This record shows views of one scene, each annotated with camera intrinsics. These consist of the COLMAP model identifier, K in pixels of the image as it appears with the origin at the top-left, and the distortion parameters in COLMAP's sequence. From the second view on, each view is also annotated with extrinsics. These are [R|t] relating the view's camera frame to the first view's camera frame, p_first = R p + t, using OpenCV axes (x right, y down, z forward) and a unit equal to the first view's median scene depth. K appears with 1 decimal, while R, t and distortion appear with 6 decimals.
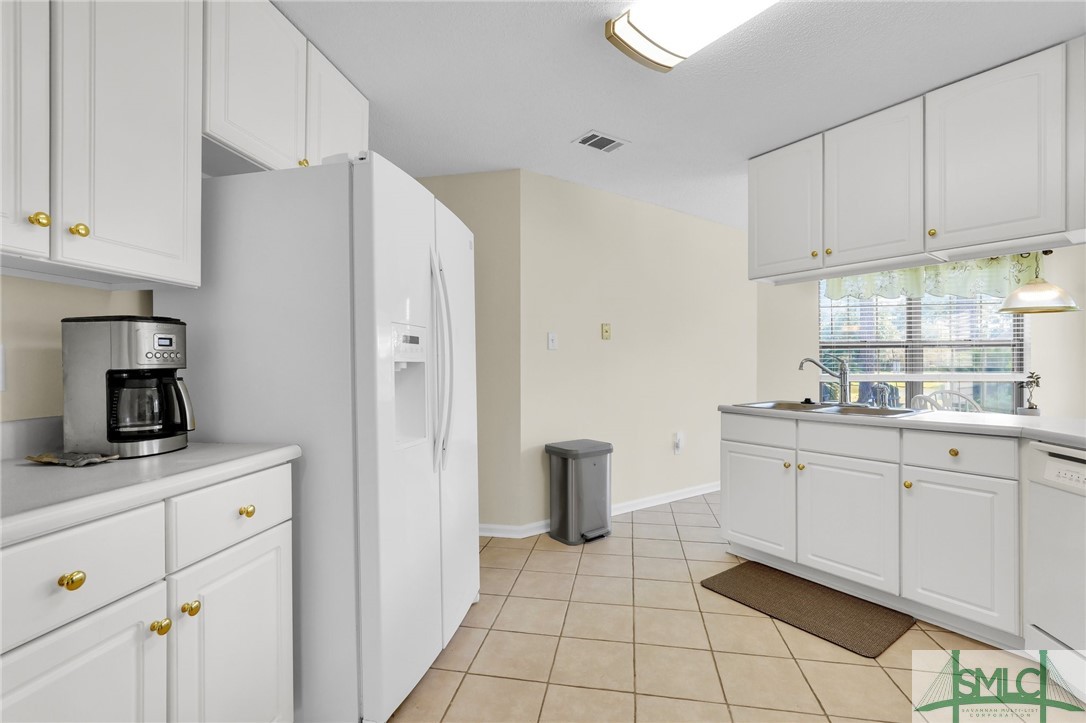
lens RADIAL K [[480.7, 0, 543.4], [0, 480.7, 367.4], [0, 0, 1]] dist [-0.023034, 0.011650]
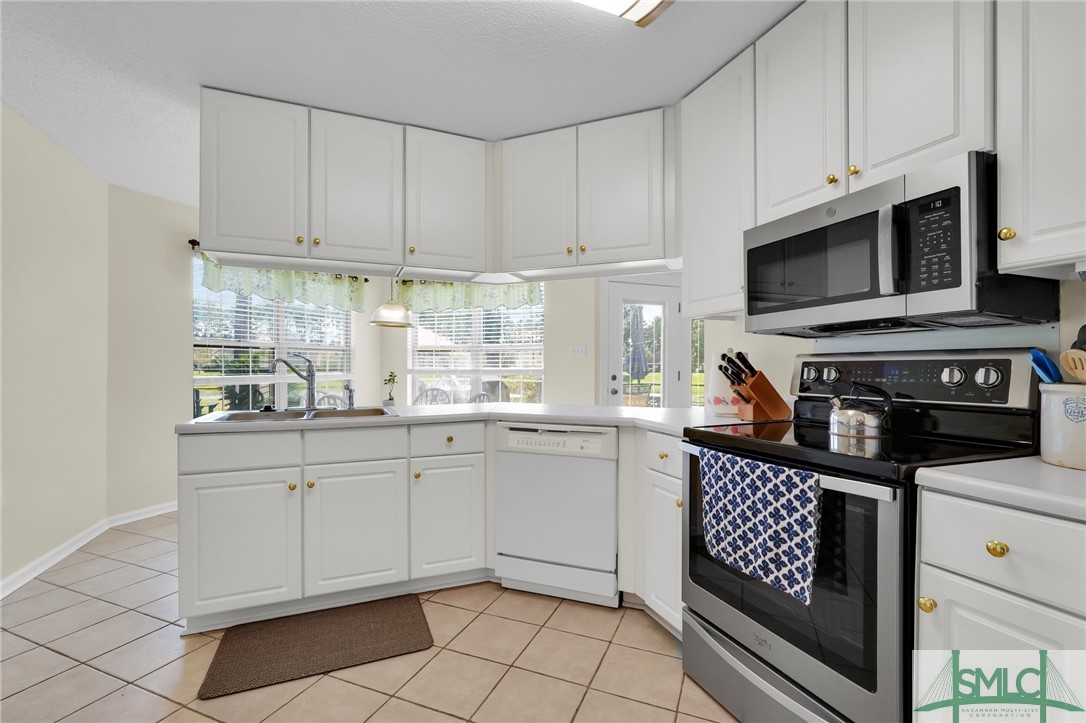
lens RADIAL K [[480.7, 0, 543.4], [0, 480.7, 367.4], [0, 0, 1]] dist [-0.023034, 0.011650]
pose [[0.209321, -0.001195, 0.977846, -0.211630], [0.004783, 0.999989, 0.000198, -0.000499], [-0.977835, 0.004635, 0.209324, 0.402395]]
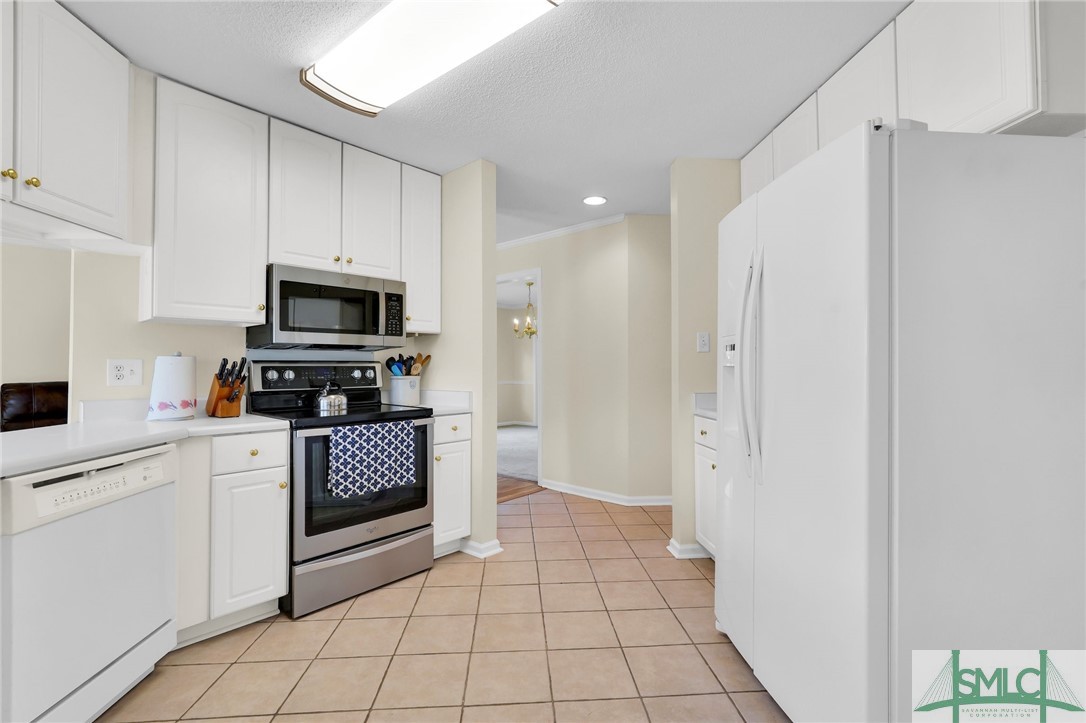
lens RADIAL K [[480.7, 0, 543.4], [0, 480.7, 367.4], [0, 0, 1]] dist [-0.023034, 0.011650]
pose [[-0.970588, 0.001102, -0.240744, 0.295942], [-0.000101, 0.999988, 0.004987, -0.010324], [0.240746, 0.004865, -0.970576, 1.308473]]
